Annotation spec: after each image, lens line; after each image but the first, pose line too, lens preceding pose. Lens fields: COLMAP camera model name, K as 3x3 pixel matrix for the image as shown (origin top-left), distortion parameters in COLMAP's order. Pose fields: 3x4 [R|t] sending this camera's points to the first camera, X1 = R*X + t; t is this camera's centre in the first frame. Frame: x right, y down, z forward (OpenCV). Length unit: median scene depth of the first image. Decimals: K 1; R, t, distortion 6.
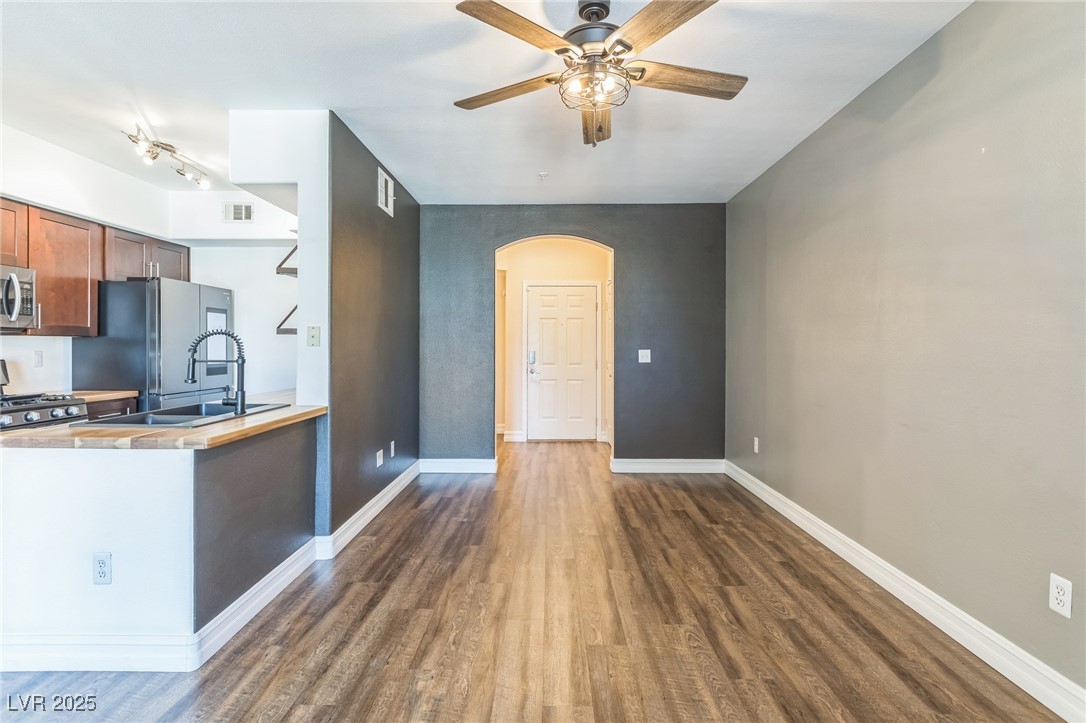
lens RADIAL K [[490.4, 0, 543.2], [0, 490.4, 355.7], [0, 0, 1]] dist [0.008541, 0.000055]
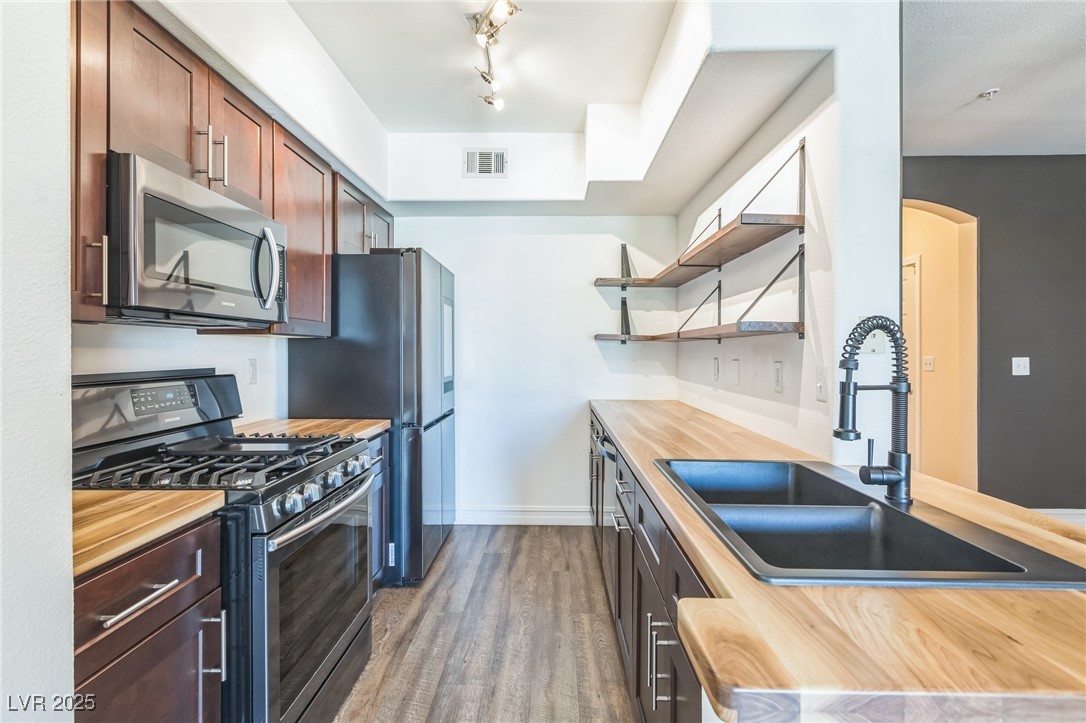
lens RADIAL K [[490.4, 0, 543.7], [0, 490.4, 353.0], [0, 0, 1]] dist [0.008541, 0.000055]
pose [[0.999929, 0.001502, -0.011805, -0.527876], [-0.001664, 0.999904, -0.013738, -0.007994], [0.011783, 0.013757, 0.999836, 0.299431]]
